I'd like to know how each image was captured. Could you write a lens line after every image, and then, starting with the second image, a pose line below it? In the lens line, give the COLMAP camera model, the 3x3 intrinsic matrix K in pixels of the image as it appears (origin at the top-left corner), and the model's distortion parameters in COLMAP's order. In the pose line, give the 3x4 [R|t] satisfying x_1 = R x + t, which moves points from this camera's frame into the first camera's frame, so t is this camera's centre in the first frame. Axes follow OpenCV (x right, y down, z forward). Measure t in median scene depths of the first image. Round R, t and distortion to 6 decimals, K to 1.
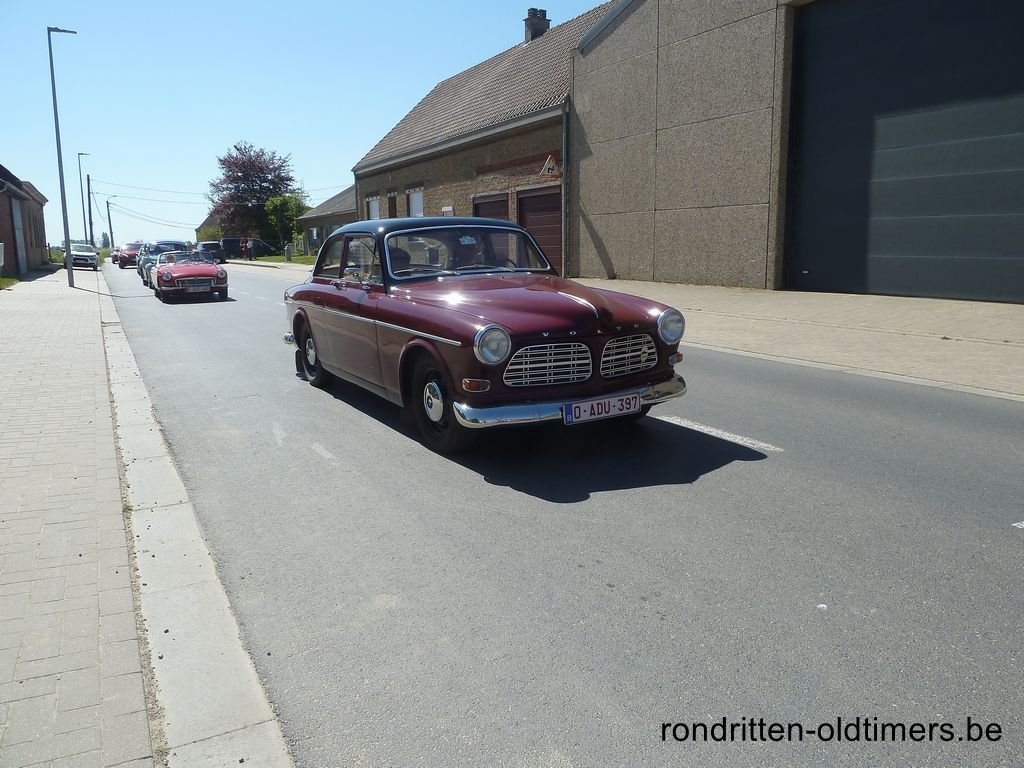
lens RADIAL K [[752.0, 0, 511.6], [0, 752.0, 374.6], [0, 0, 1]] dist [-0.036546, 0.015894]
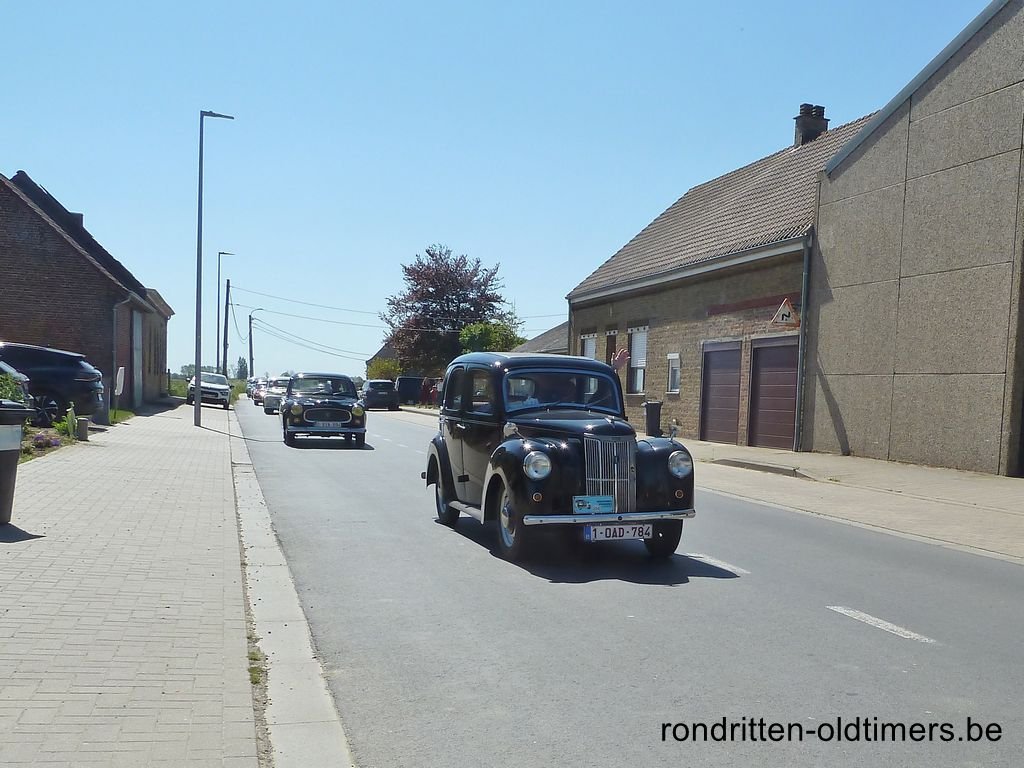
lens RADIAL K [[1141.3, 0, 728.8], [0, 1141.3, 531.6], [0, 0, 1]] dist [-0.038303, 0.025451]
pose [[0.994293, 0.067384, -0.082715, 0.107655], [-0.072439, 0.995584, -0.059713, 0.033234], [0.078326, 0.065364, 0.994783, -0.201763]]
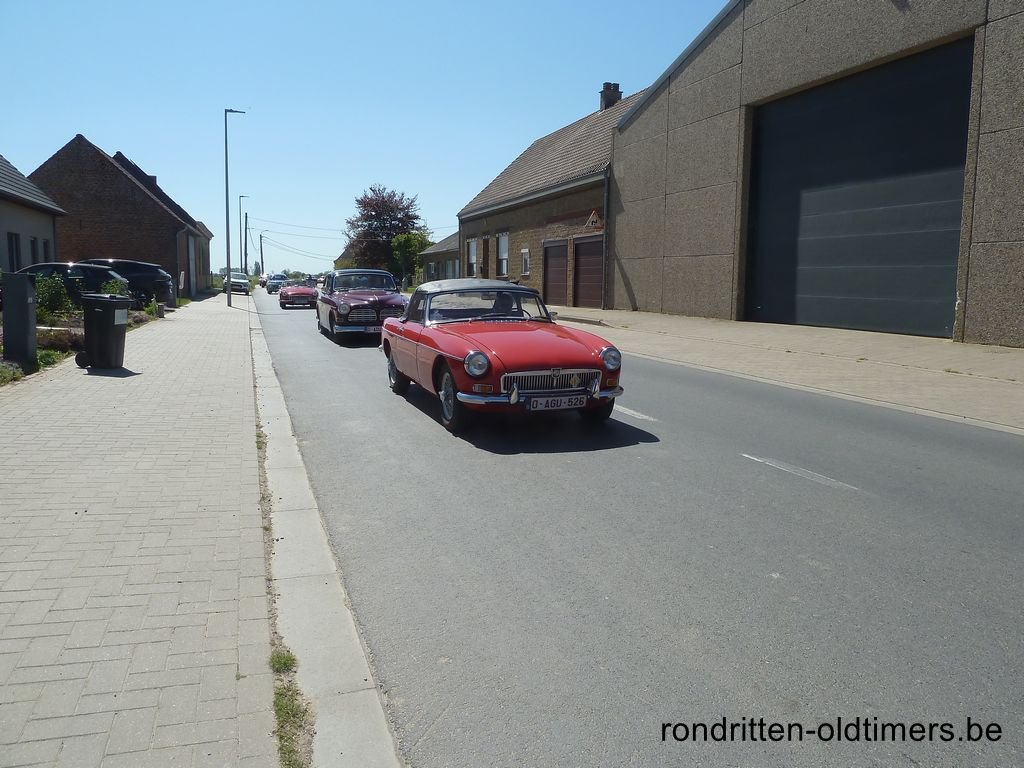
lens RADIAL K [[752.0, 0, 511.6], [0, 752.0, 374.6], [0, 0, 1]] dist [-0.036546, 0.015894]
pose [[0.985693, 0.041279, -0.163419, 0.130483], [-0.048747, 0.997930, -0.041952, 0.037450], [0.161349, 0.049318, 0.985664, -0.235671]]
